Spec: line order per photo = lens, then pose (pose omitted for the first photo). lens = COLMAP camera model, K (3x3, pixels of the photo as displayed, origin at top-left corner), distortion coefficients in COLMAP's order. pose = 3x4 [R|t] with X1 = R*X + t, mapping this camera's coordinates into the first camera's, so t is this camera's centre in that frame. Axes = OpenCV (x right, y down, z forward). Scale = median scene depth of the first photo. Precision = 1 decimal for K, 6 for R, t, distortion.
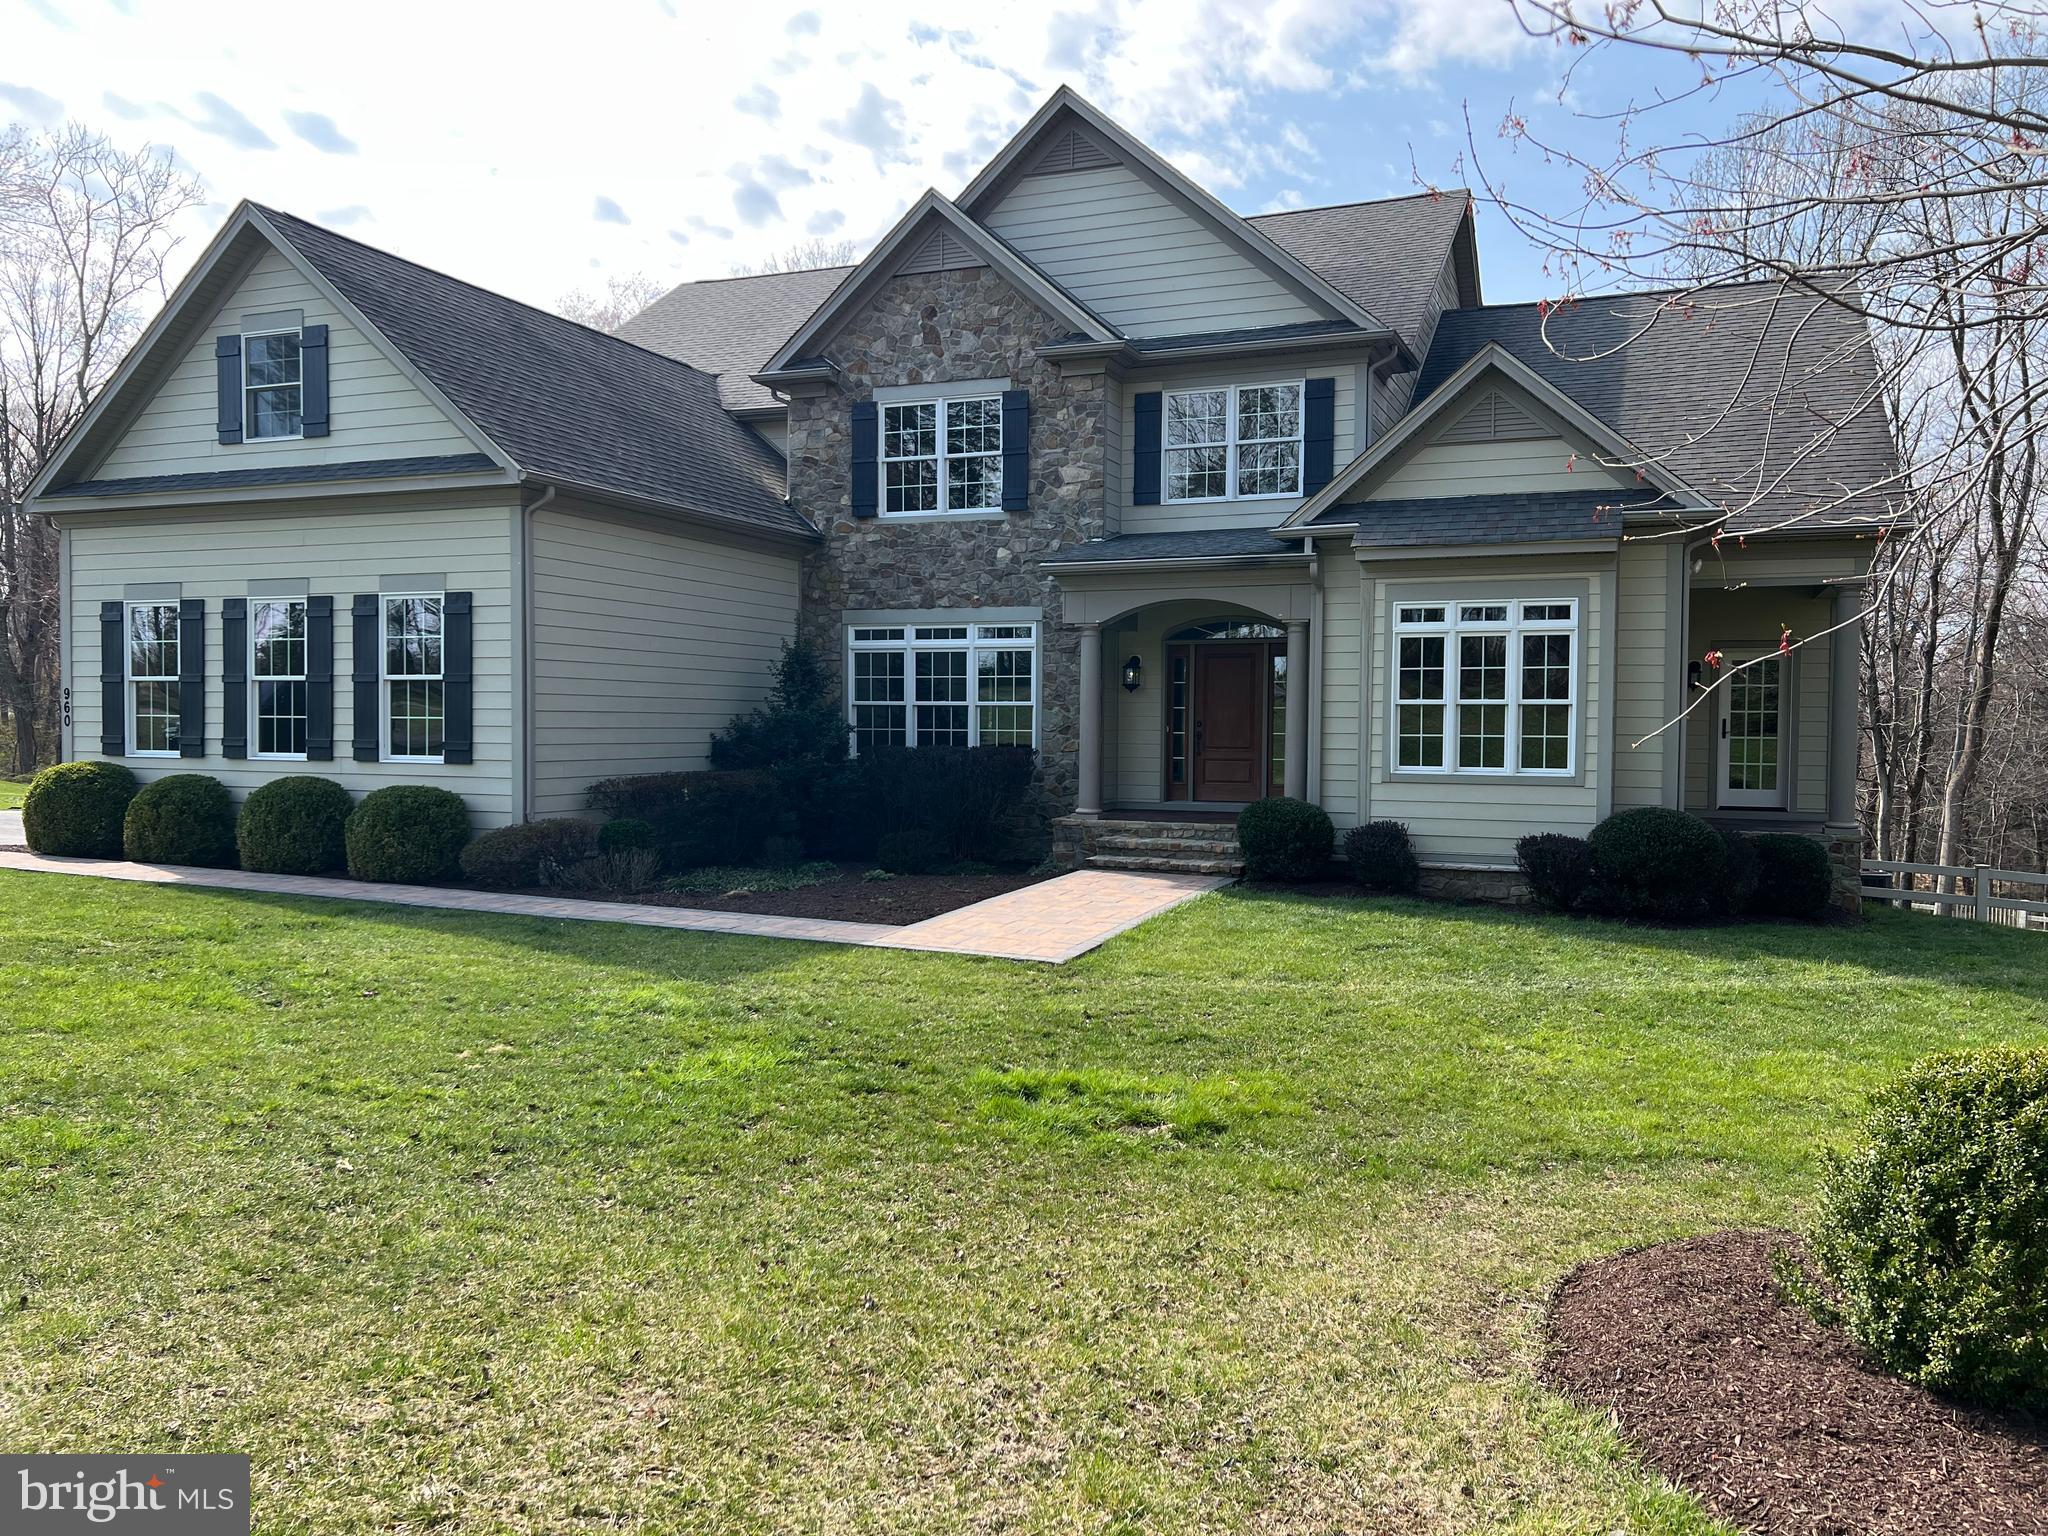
lens RADIAL K [[1528.3, 0, 1024.0], [0, 1528.3, 768.0], [0, 0, 1]] dist [0.085660, -0.135534]
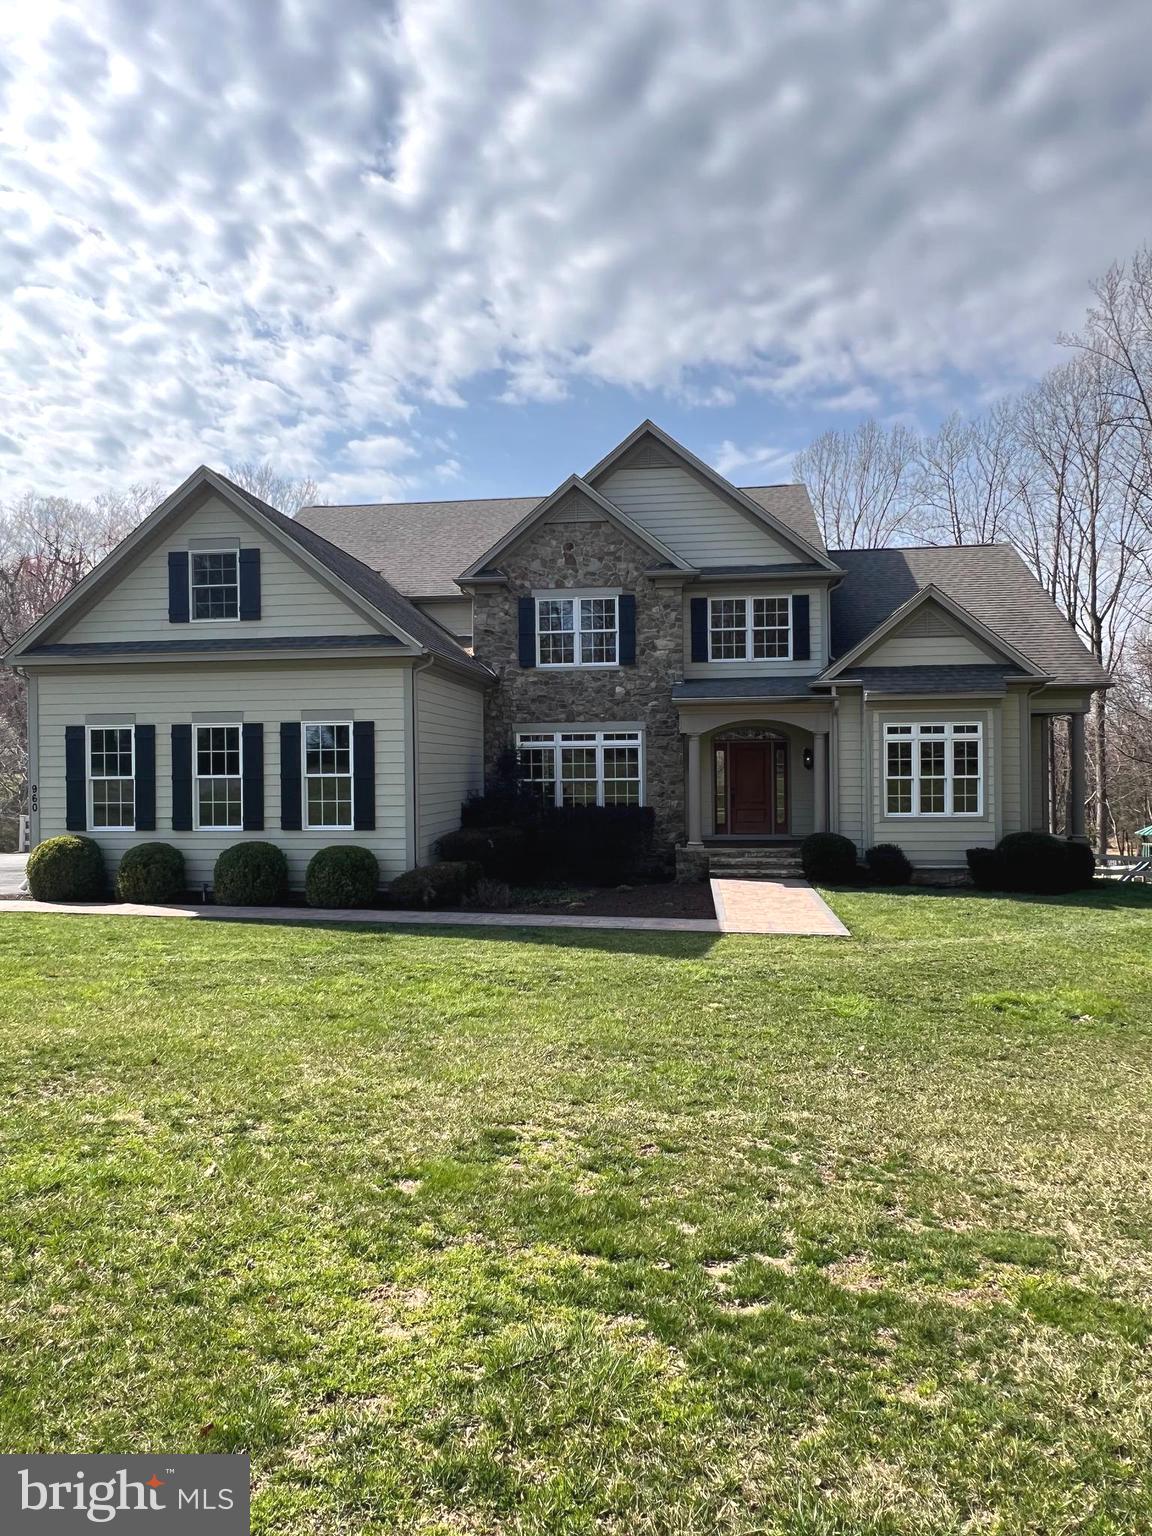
lens RADIAL K [[968.8, 0, 576.0], [0, 968.8, 768.0], [0, 0, 1]] dist [-0.001408, 0.000093]
pose [[0.965241, -0.018597, 0.260700, -0.374650], [0.026397, 0.999302, -0.026451, -0.030974], [-0.260026, 0.032414, 0.965057, -0.009853]]
